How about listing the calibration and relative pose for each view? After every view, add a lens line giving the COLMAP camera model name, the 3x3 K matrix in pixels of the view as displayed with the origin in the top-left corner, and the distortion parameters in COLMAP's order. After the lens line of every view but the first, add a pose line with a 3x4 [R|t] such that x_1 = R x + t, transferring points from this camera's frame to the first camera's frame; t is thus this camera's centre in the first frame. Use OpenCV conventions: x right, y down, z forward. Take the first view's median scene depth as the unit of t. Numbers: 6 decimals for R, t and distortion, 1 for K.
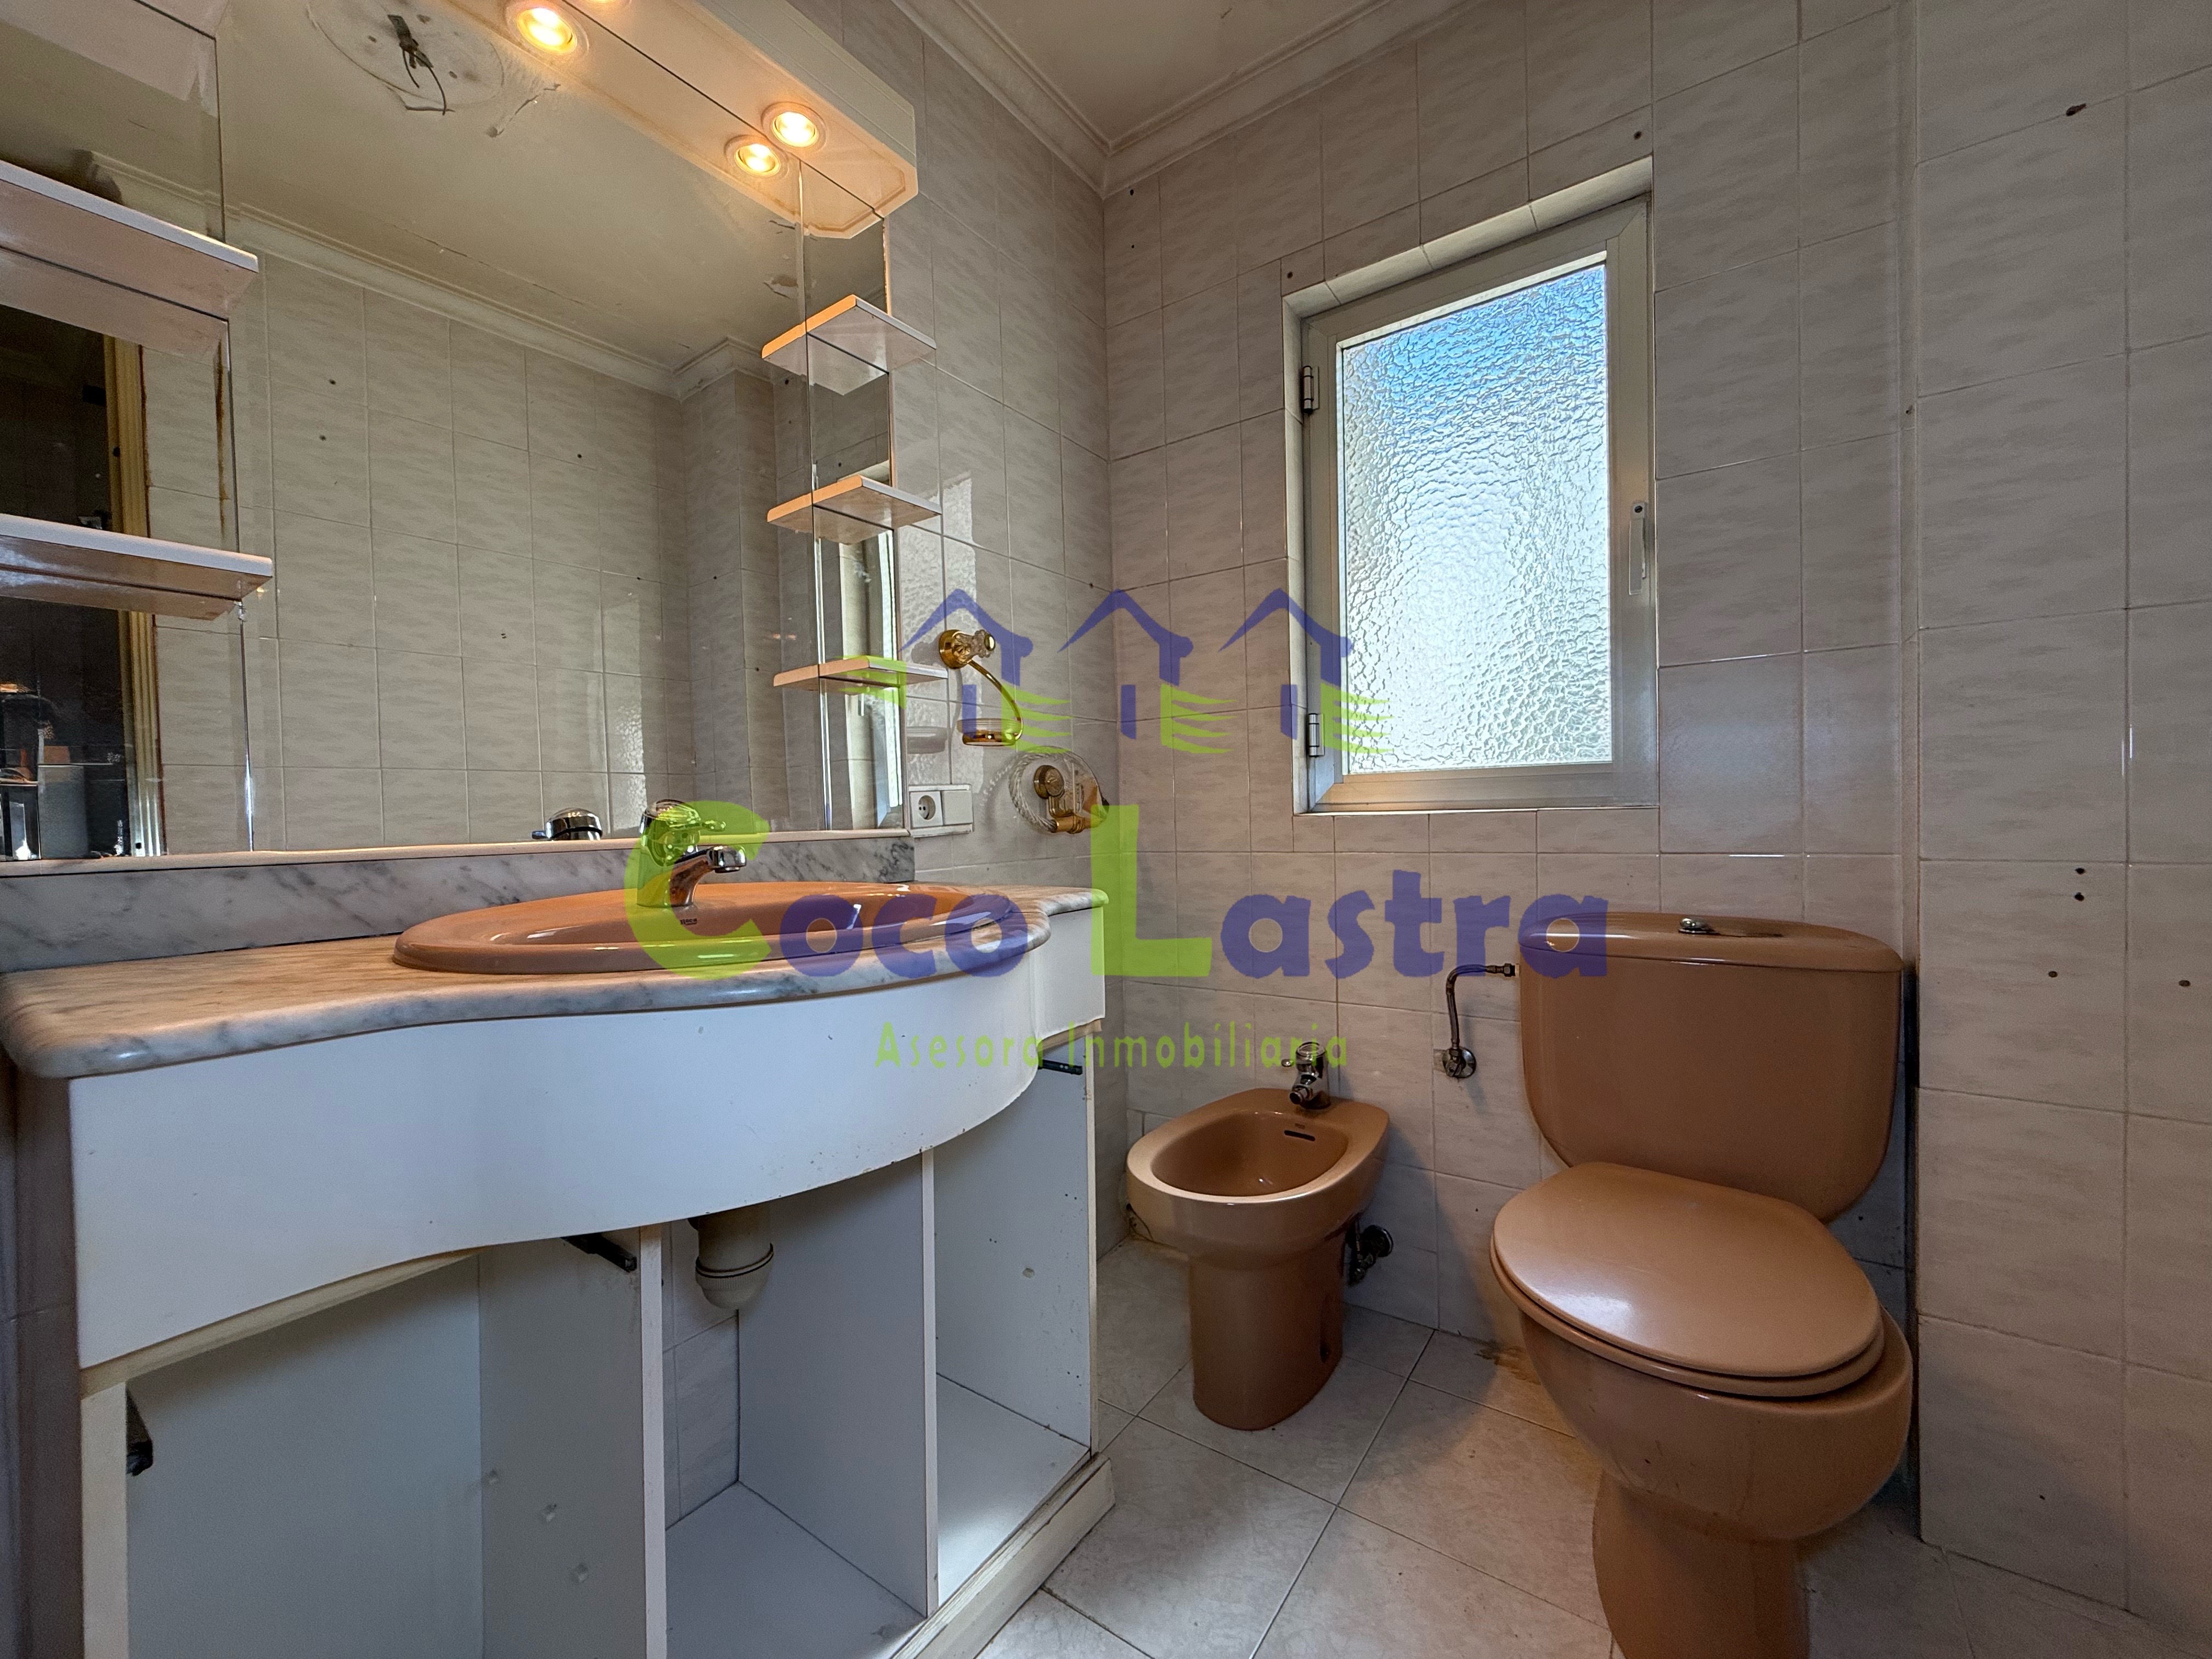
lens RADIAL K [[879.8, 0, 1107.1], [0, 879.8, 835.0], [0, 0, 1]] dist [-0.002595, 0.000580]
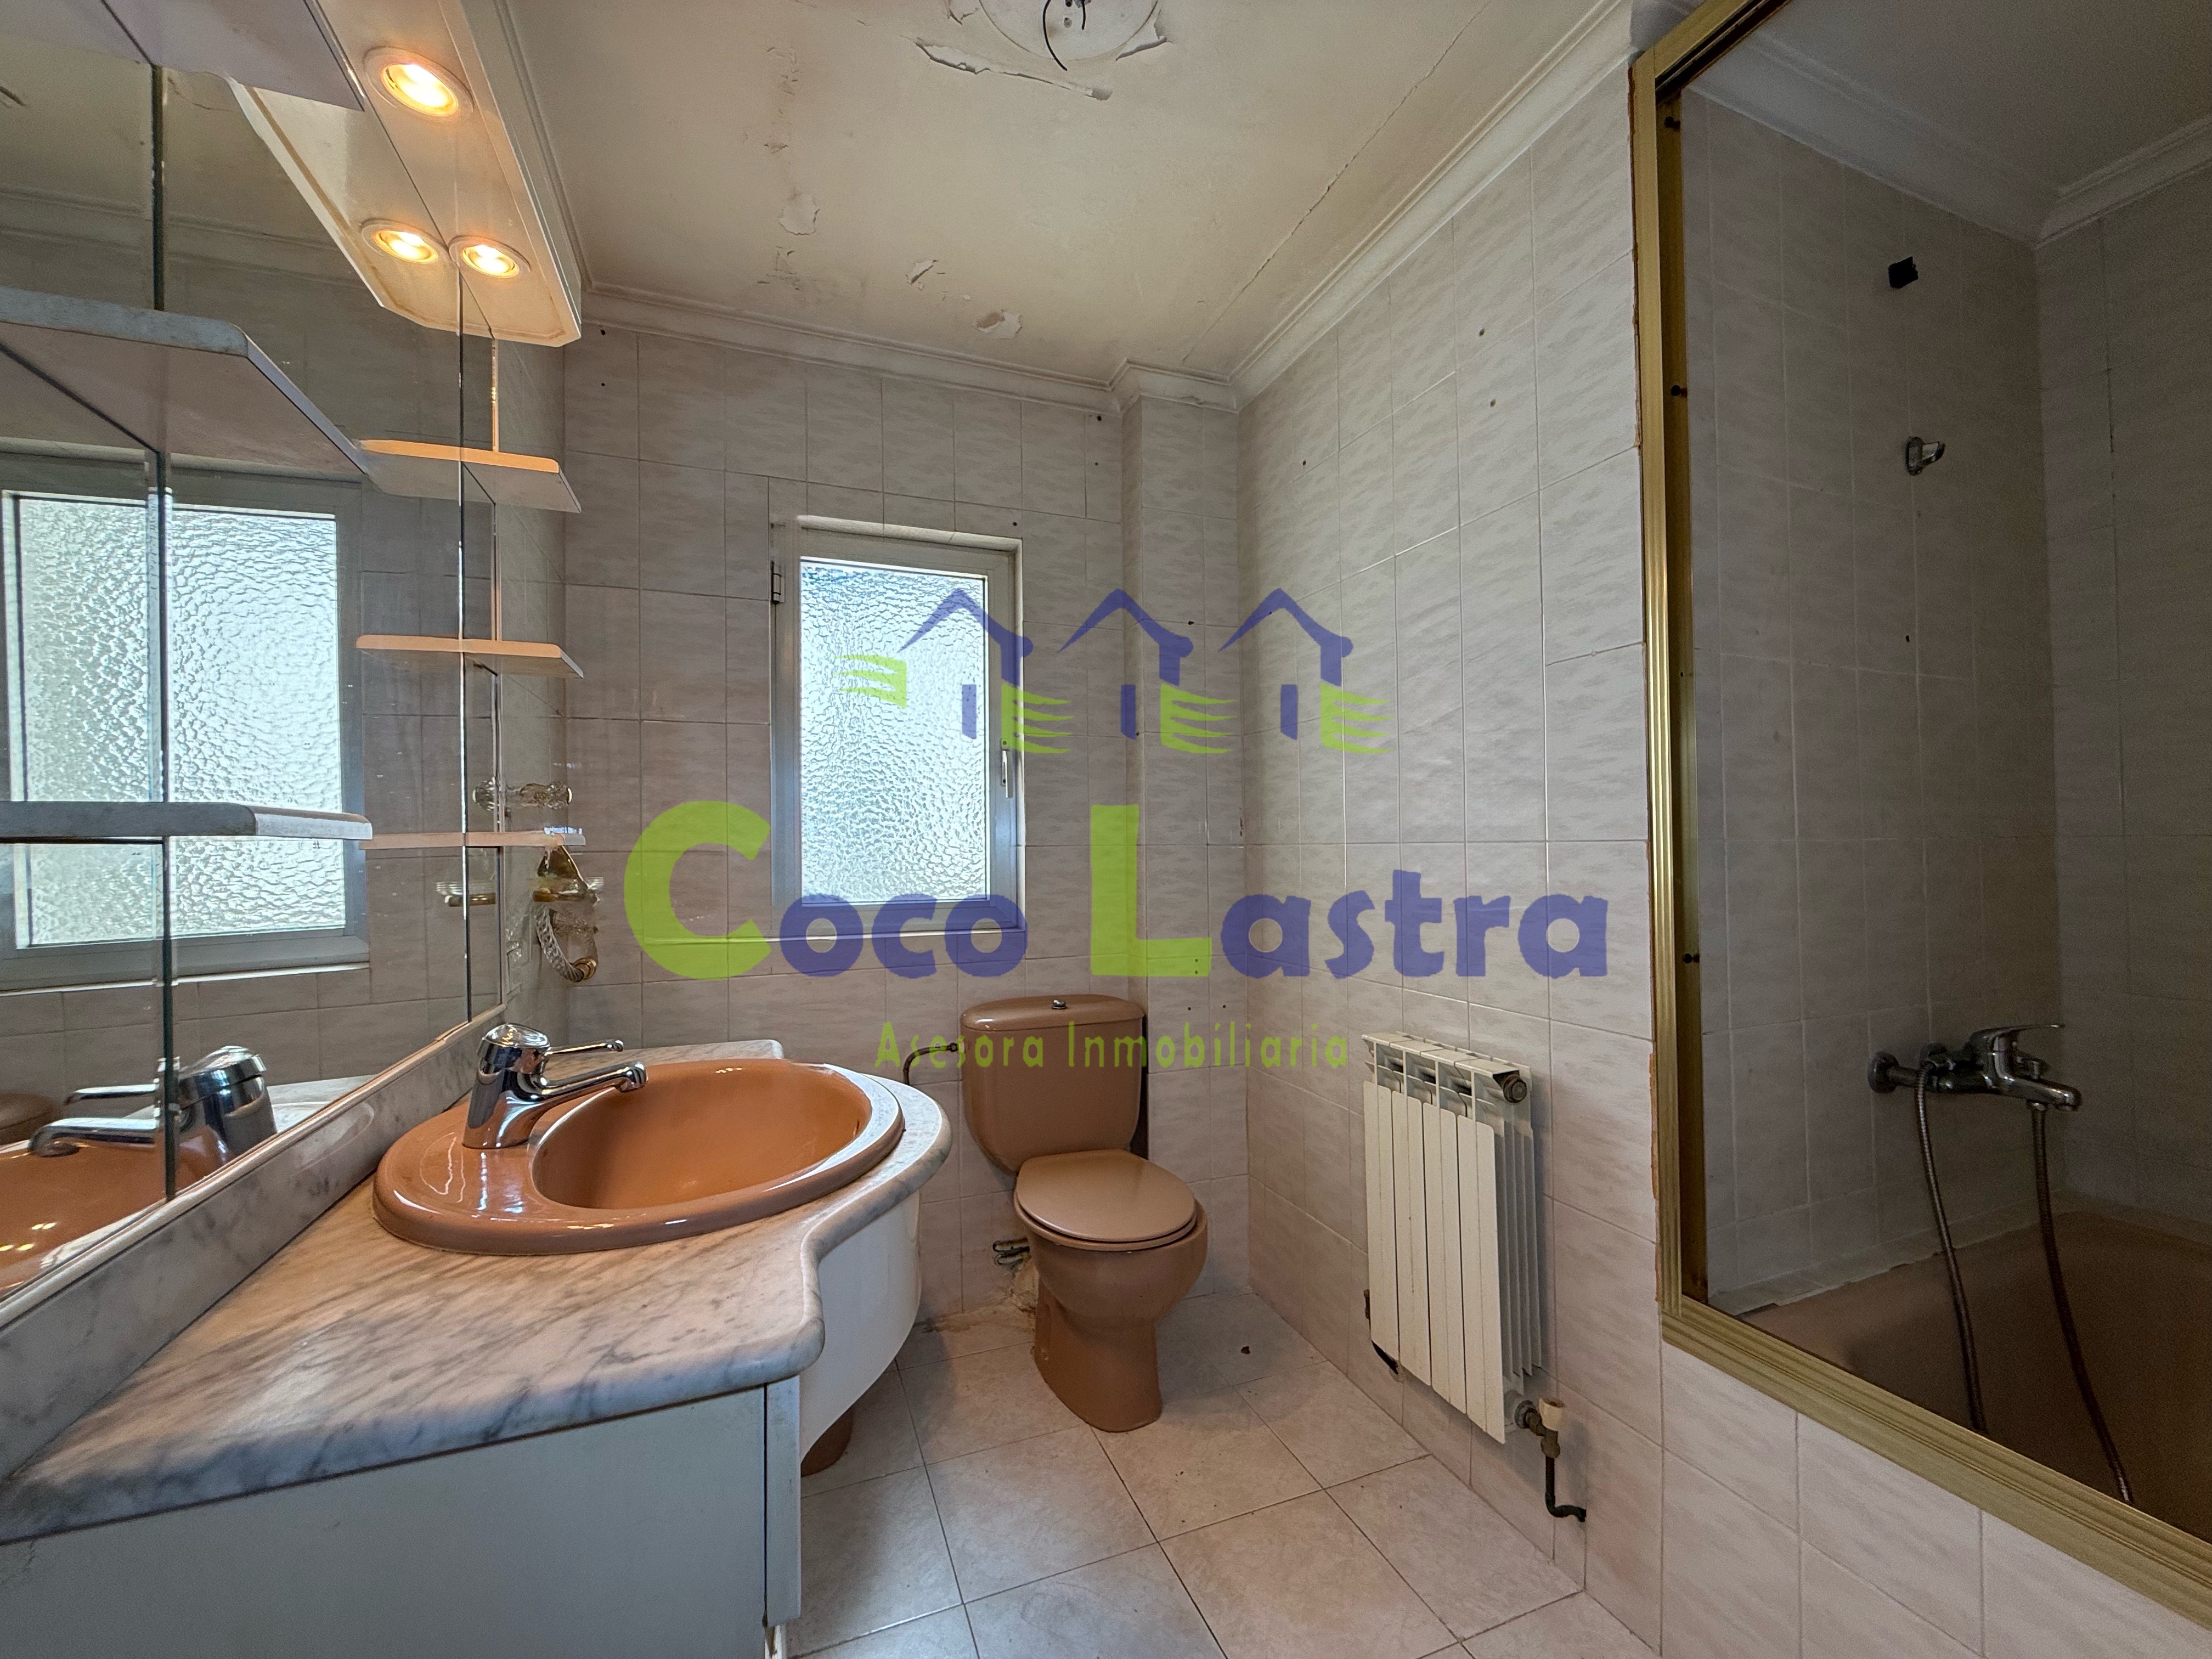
lens RADIAL K [[879.8, 0, 1105.9], [0, 879.8, 836.0], [0, 0, 1]] dist [-0.002595, 0.000580]
pose [[0.544445, 0.032050, 0.838184, -0.710926], [0.015406, 0.998719, -0.048195, -0.135700], [-0.838655, 0.039153, 0.543254, -0.019394]]
